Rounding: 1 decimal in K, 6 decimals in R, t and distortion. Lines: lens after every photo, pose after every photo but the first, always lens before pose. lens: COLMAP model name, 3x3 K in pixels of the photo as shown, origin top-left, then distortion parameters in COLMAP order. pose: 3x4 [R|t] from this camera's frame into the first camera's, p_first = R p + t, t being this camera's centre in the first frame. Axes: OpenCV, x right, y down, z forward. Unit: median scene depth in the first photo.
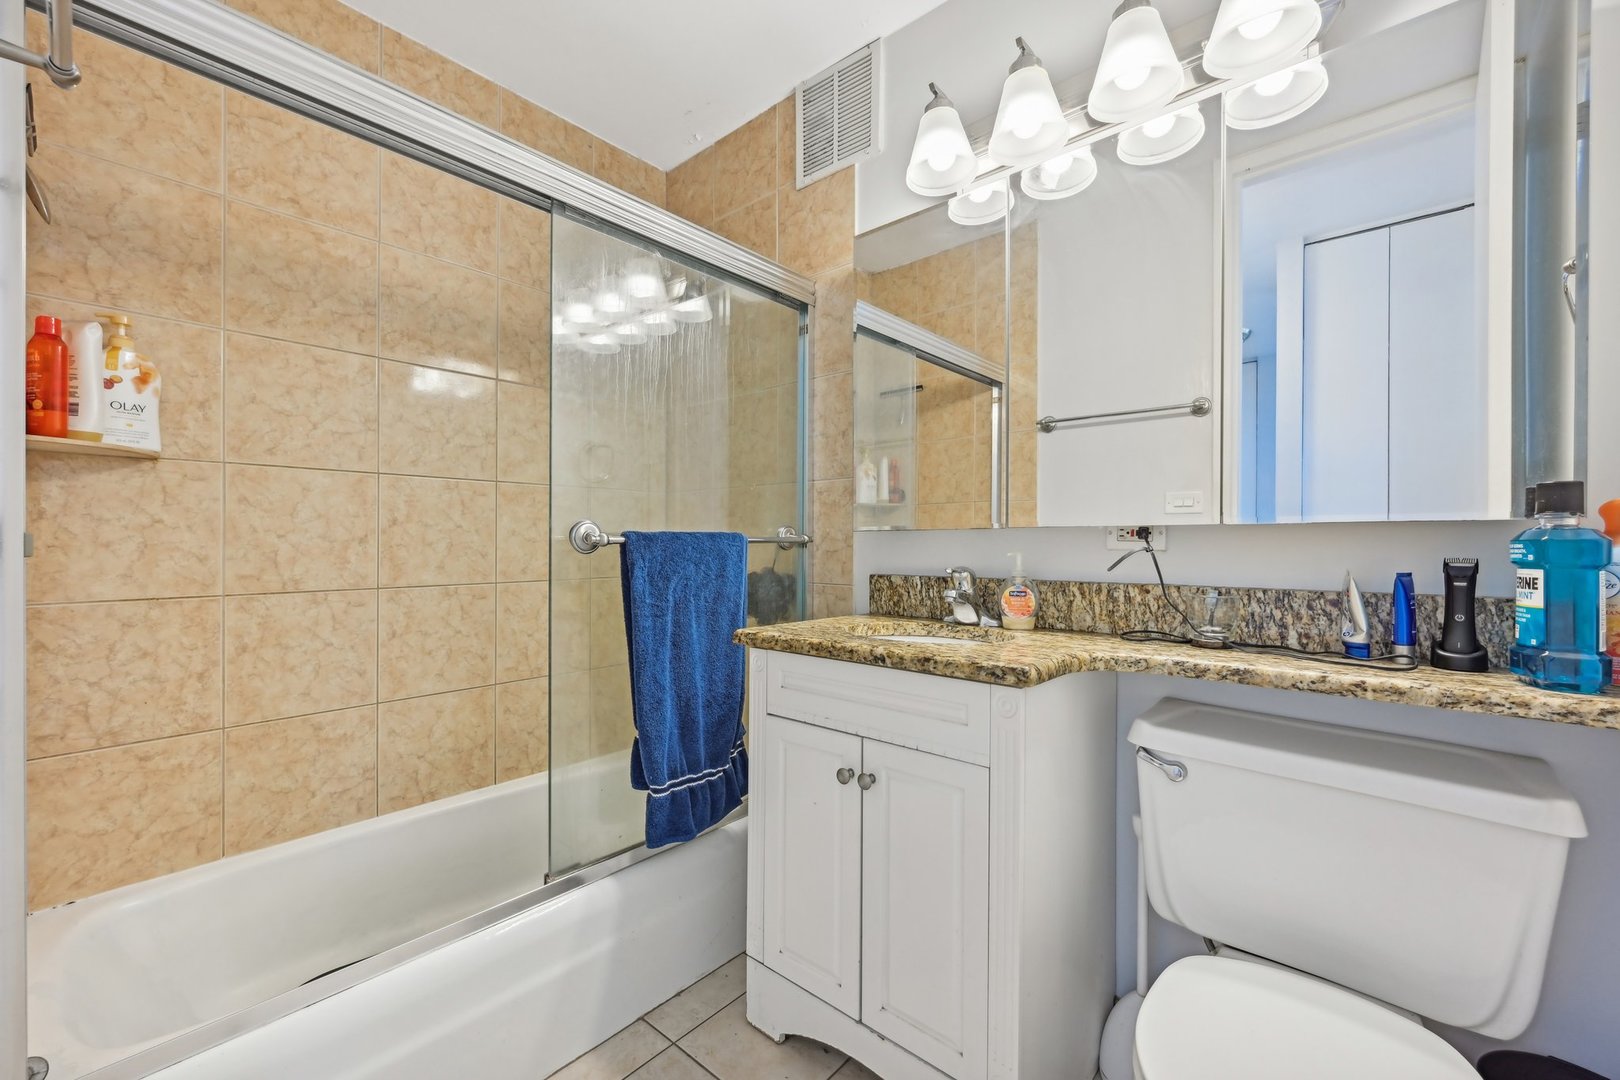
lens RADIAL K [[655.1, 0, 812.4], [0, 655.1, 539.7], [0, 0, 1]] dist [0.001738, 0.000822]
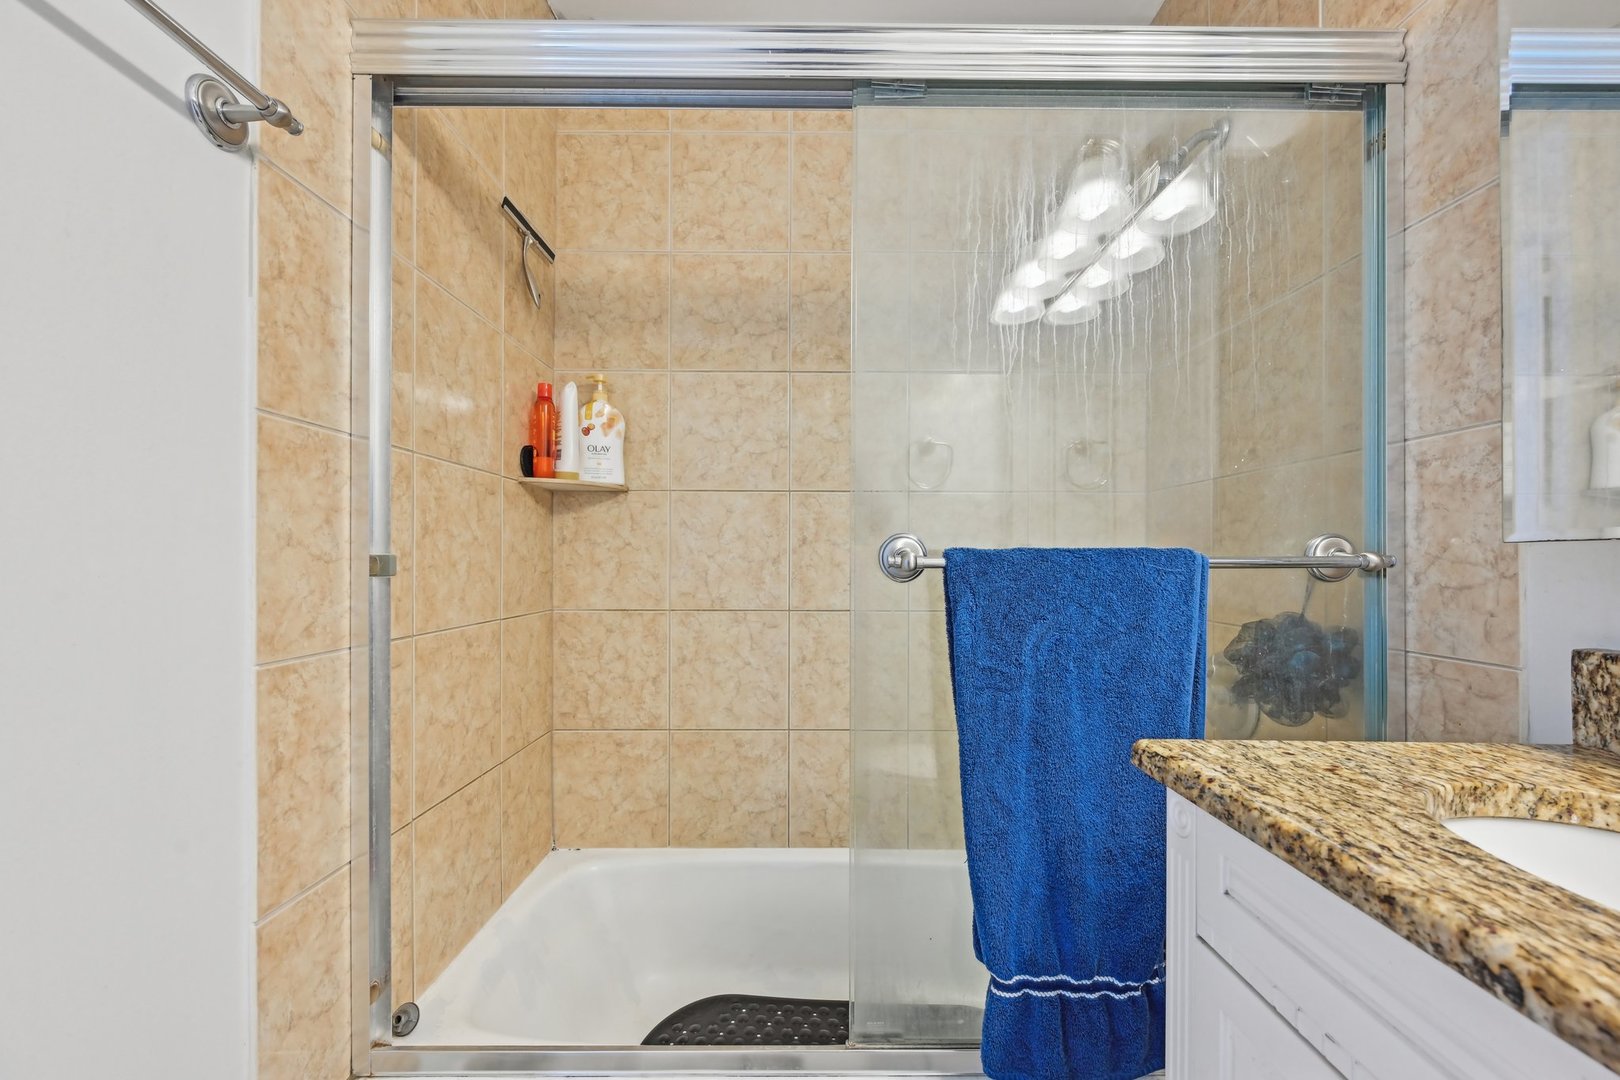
lens RADIAL K [[655.1, 0, 810.6], [0, 655.1, 551.5], [0, 0, 1]] dist [0.001738, 0.000822]
pose [[0.662785, -0.007031, -0.748777, 0.087372], [-0.000279, 0.999954, -0.009637, -0.003354], [0.748810, 0.006597, 0.662752, 0.416257]]
